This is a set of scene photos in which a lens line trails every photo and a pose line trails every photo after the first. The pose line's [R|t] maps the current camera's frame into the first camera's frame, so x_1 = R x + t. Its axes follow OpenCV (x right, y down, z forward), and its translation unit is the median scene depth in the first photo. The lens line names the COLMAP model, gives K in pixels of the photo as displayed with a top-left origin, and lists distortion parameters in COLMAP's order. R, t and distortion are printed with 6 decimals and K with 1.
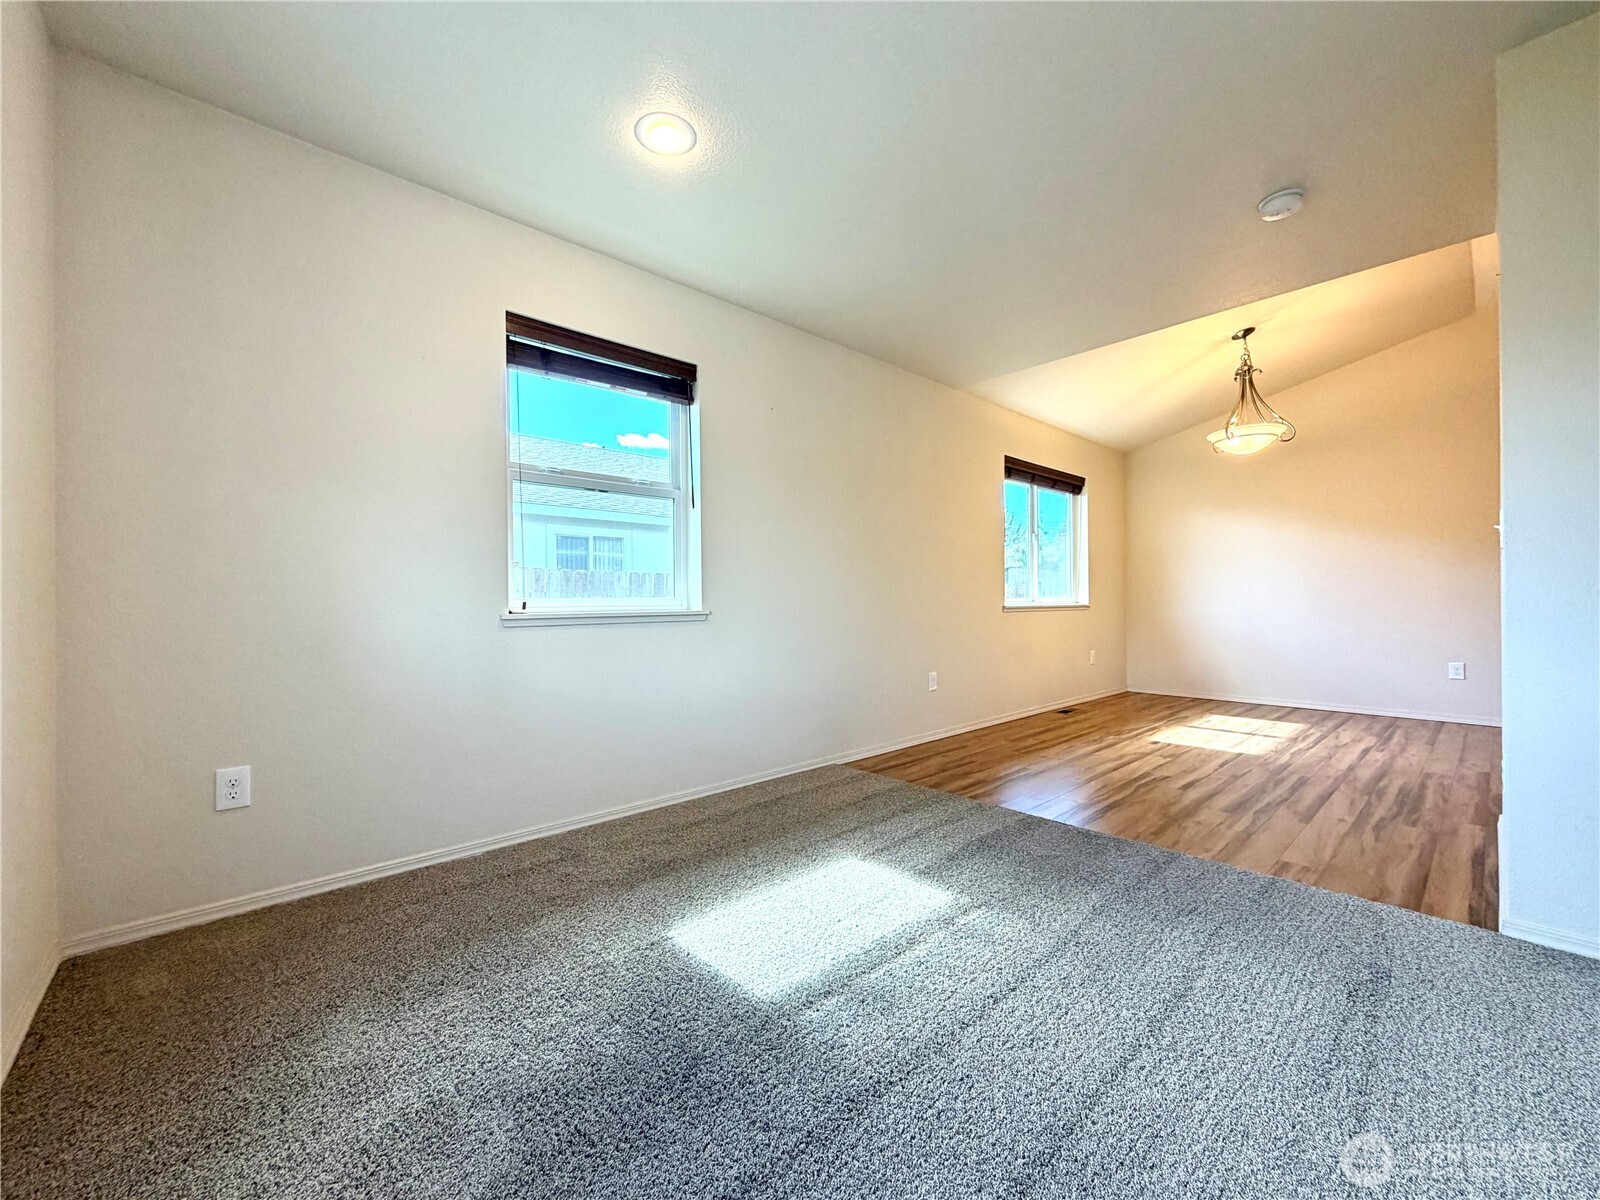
lens RADIAL K [[638.3, 0, 797.2], [0, 638.3, 600.7], [0, 0, 1]] dist [-0.000100, -0.000261]
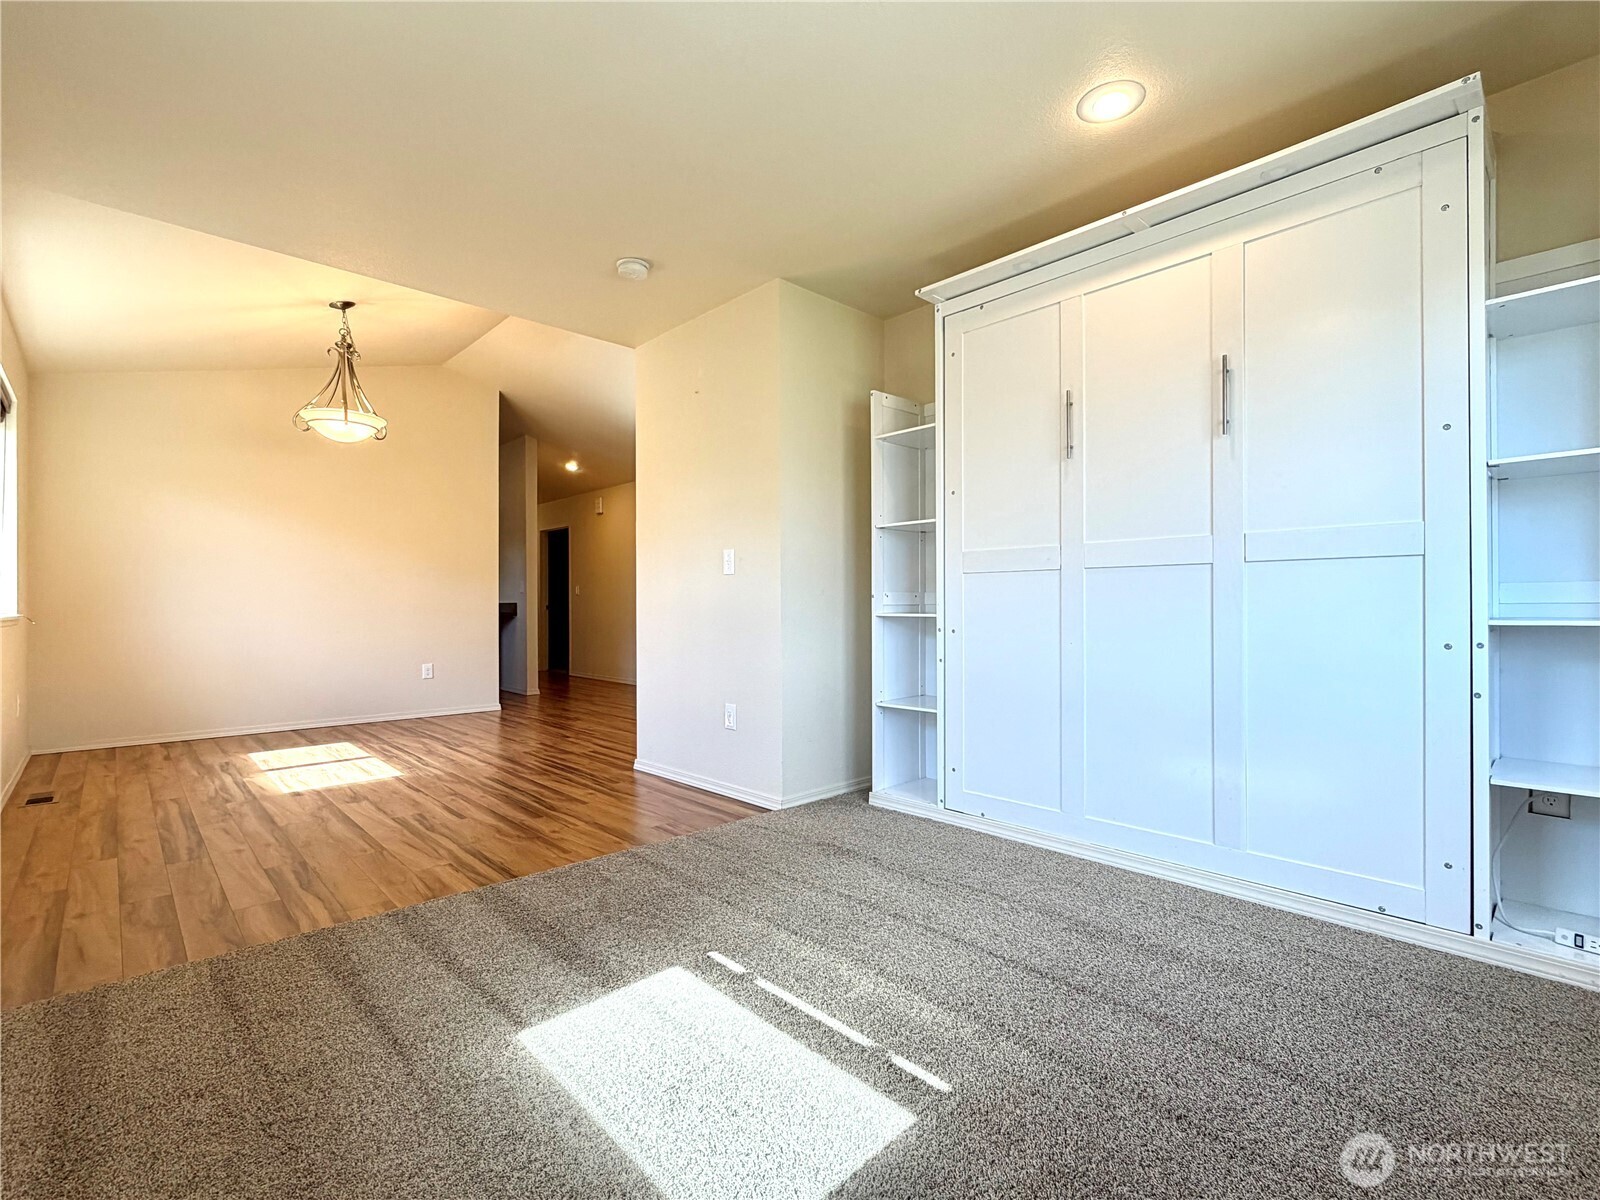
lens RADIAL K [[752.8, 0, 796.2], [0, 752.8, 567.0], [0, 0, 1]] dist [0.020129, -0.000064]
pose [[-0.019173, 0.059409, 0.998050, -0.538991], [0.001251, 0.998234, -0.059396, 0.012400], [-0.999815, 0.000110, -0.019213, 0.631590]]
